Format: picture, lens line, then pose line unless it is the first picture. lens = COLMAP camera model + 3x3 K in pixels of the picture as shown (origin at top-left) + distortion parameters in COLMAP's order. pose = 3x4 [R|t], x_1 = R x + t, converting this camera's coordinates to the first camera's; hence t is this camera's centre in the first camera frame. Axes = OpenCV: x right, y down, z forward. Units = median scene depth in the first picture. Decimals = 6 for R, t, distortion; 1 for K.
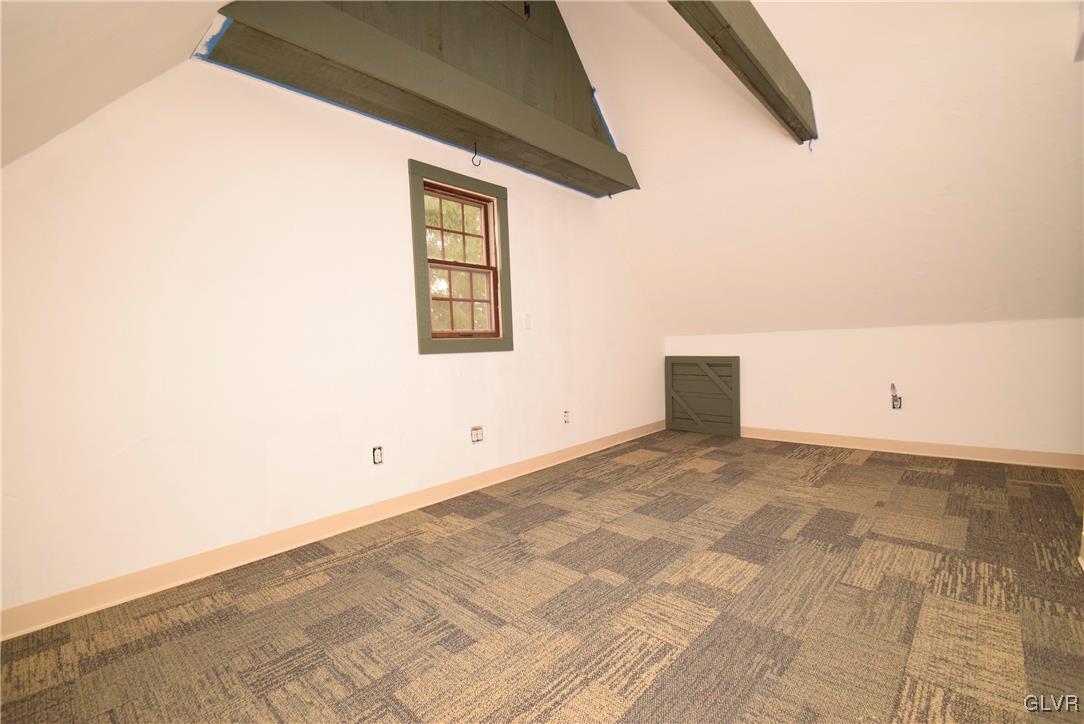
lens RADIAL K [[481.0, 0, 531.0], [0, 481.0, 363.1], [0, 0, 1]] dist [0.001862, -0.000685]
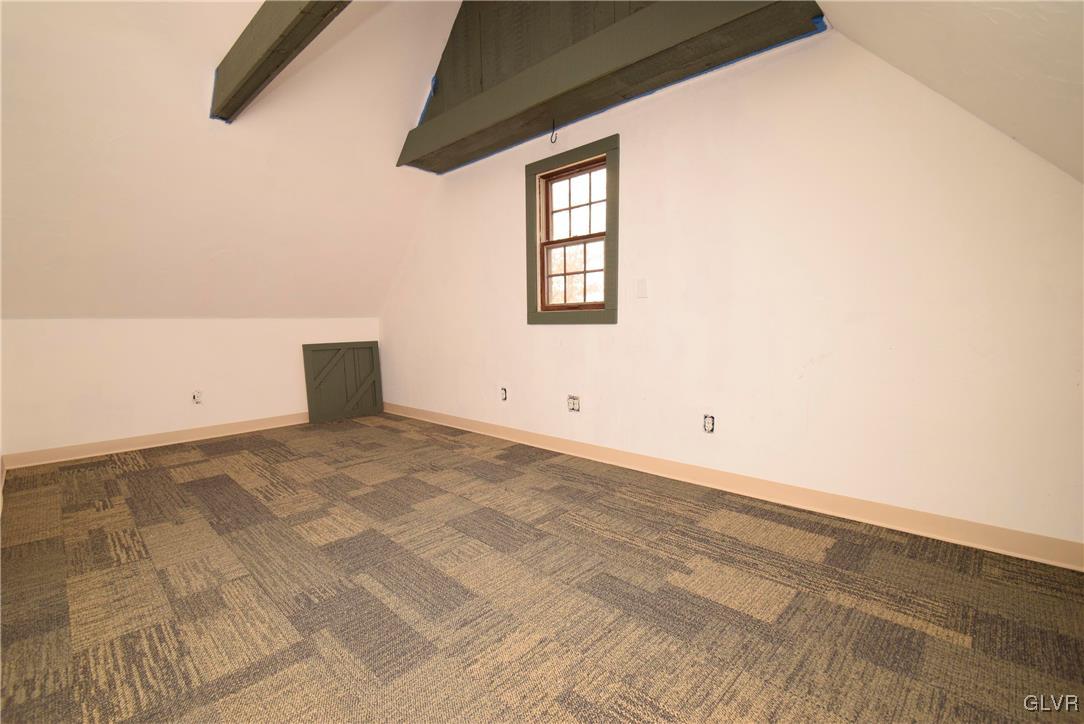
lens RADIAL K [[481.0, 0, 531.0], [0, 481.0, 363.1], [0, 0, 1]] dist [0.001862, -0.000685]
pose [[-0.022316, 0.117925, -0.992772, 1.139219], [-0.023601, 0.992680, 0.118445, -0.073843], [0.999472, 0.026074, -0.019369, 1.160673]]
